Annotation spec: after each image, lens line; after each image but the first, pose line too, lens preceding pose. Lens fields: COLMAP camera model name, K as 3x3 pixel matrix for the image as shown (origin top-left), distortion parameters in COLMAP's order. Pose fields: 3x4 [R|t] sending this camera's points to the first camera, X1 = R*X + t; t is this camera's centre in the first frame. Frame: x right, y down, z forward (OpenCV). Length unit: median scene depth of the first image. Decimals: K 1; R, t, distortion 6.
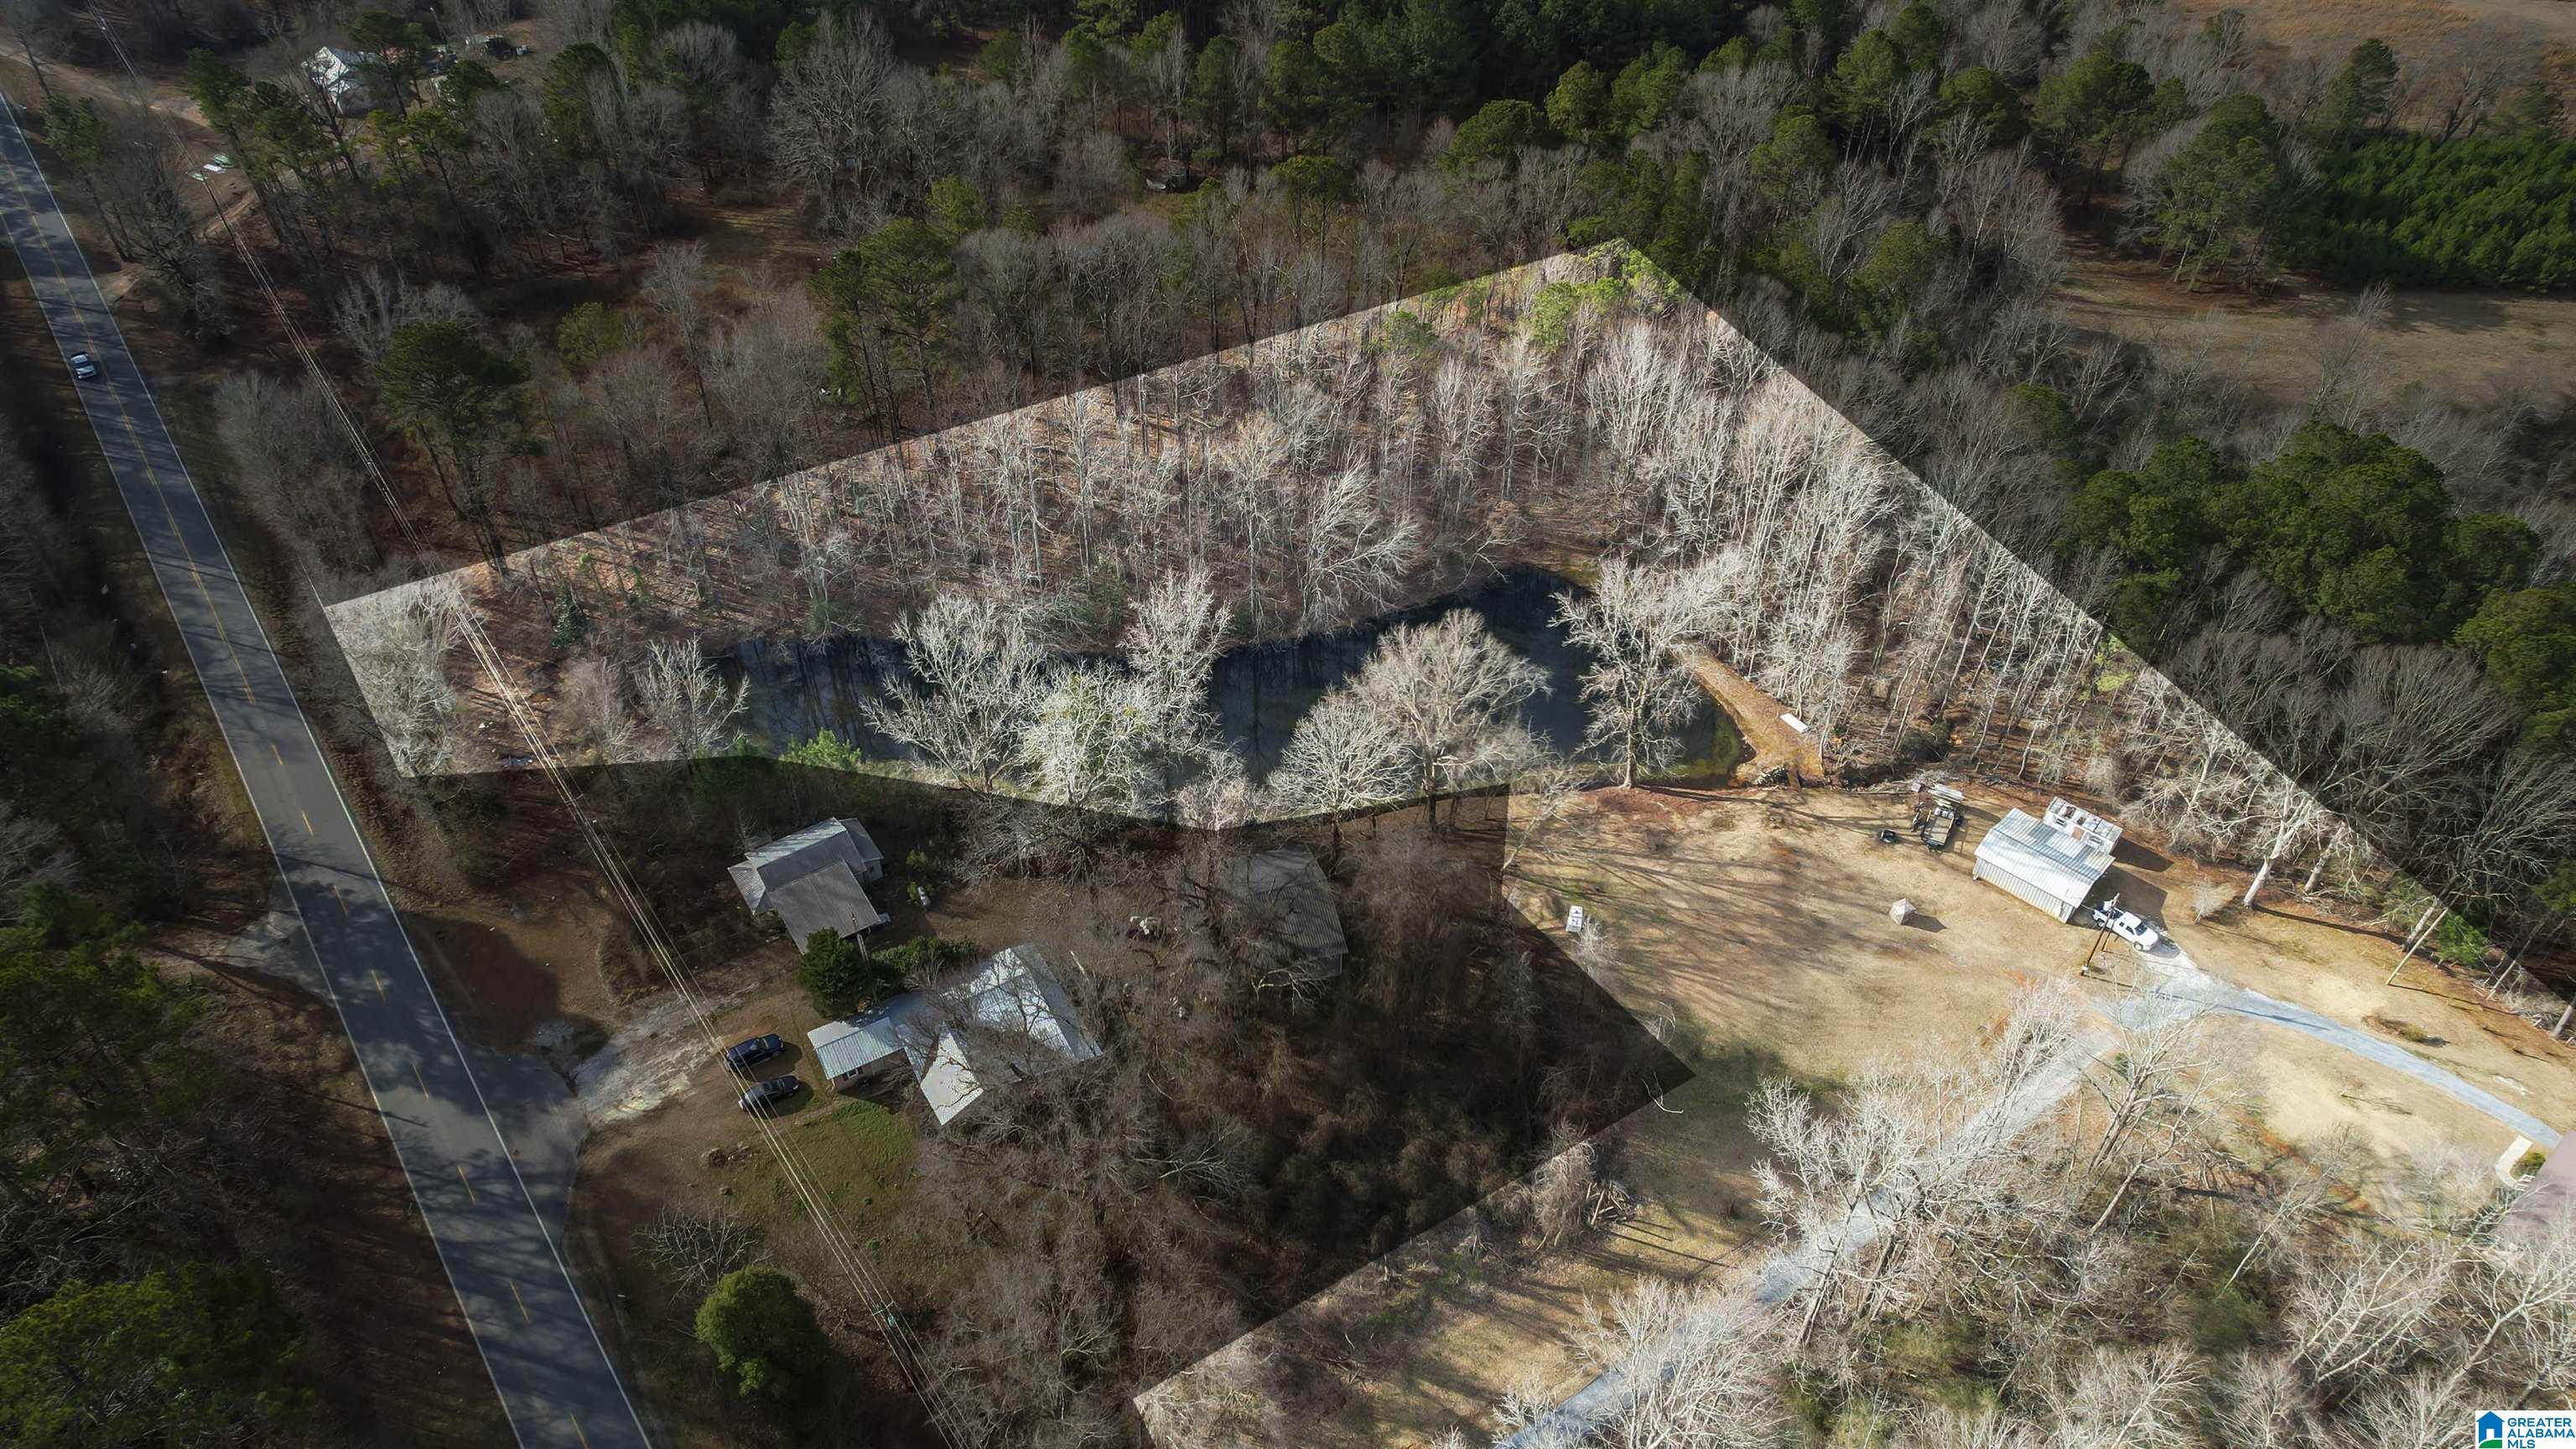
lens RADIAL K [[1673.4, 0, 1288.0], [0, 1673.4, 724.5], [0, 0, 1]] dist [-0.076438, 0.072982]
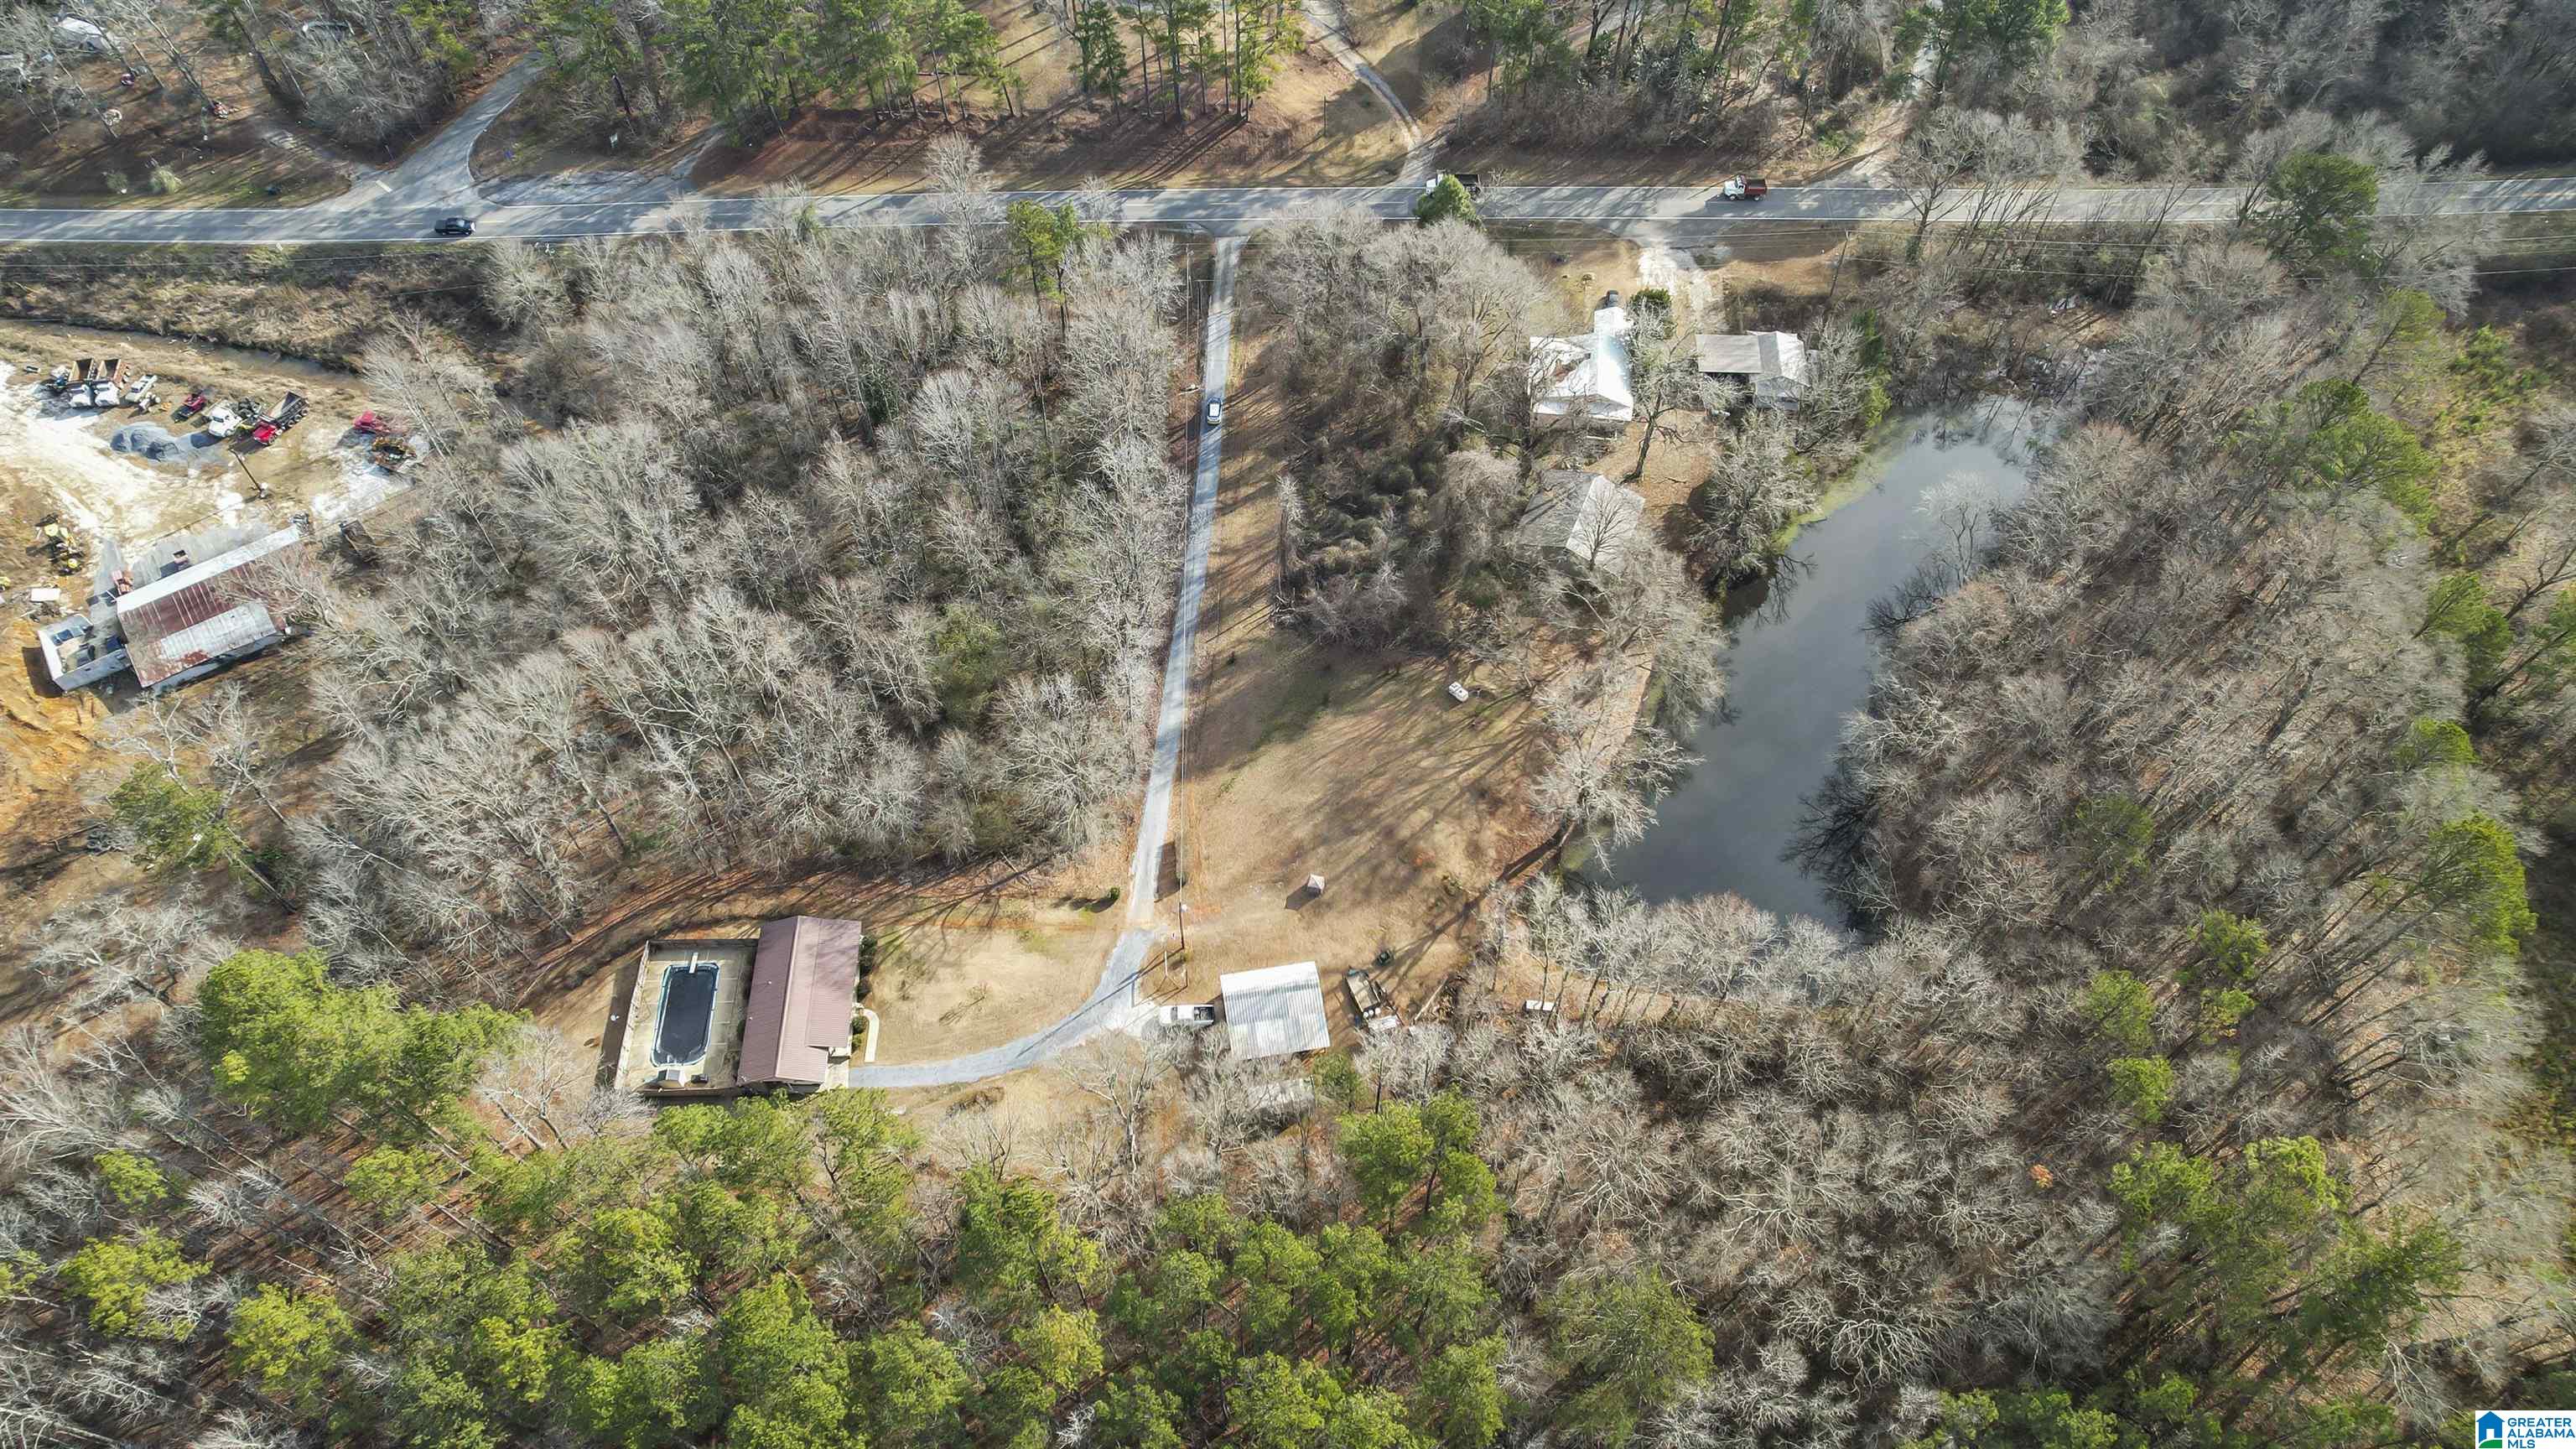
lens RADIAL K [[1673.4, 0, 1288.0], [0, 1673.4, 724.5], [0, 0, 1]] dist [-0.076438, 0.072982]
pose [[-0.615012, 0.652255, -0.443084, 0.689200], [-0.521919, 0.084482, 0.848801, -0.749829], [0.591068, 0.753277, 0.288467, 0.448645]]
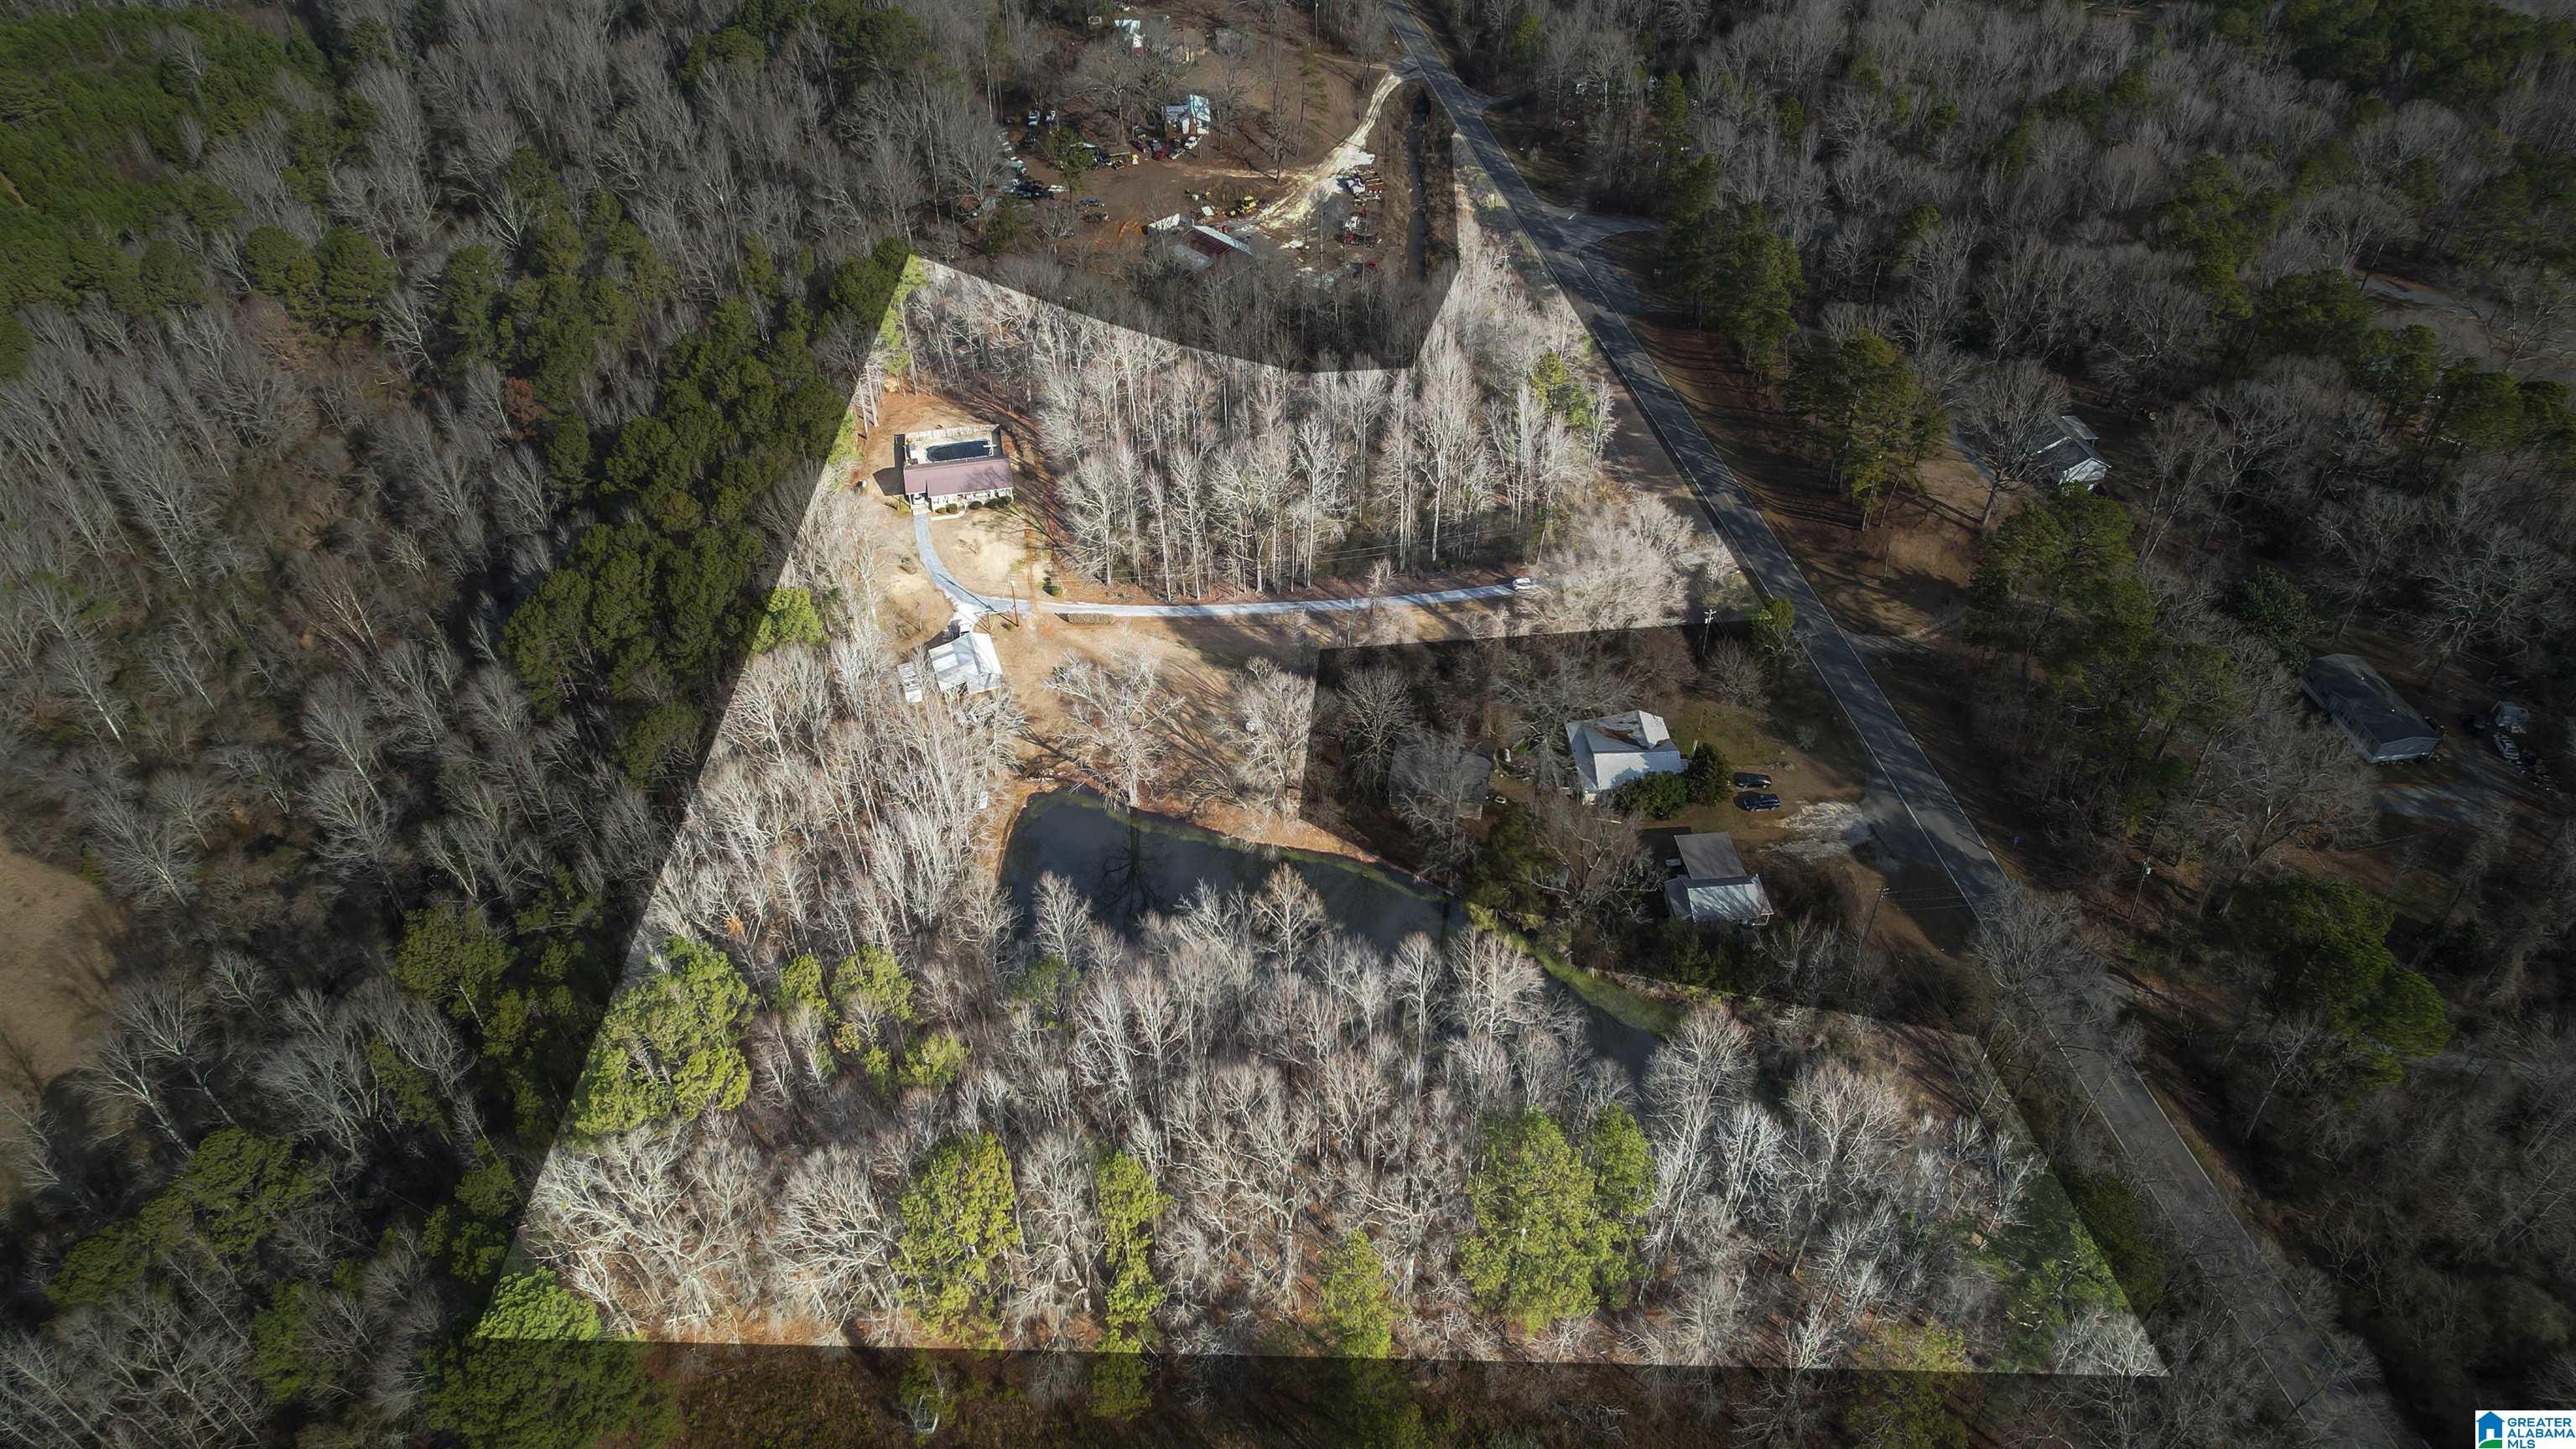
lens RADIAL K [[1673.4, 0, 1288.0], [0, 1673.4, 724.5], [0, 0, 1]] dist [-0.076438, 0.072982]
pose [[-0.877841, -0.307272, 0.367396, -0.360522], [0.323738, 0.184647, 0.927955, -1.091529], [-0.352973, 0.933536, -0.062615, 0.876899]]
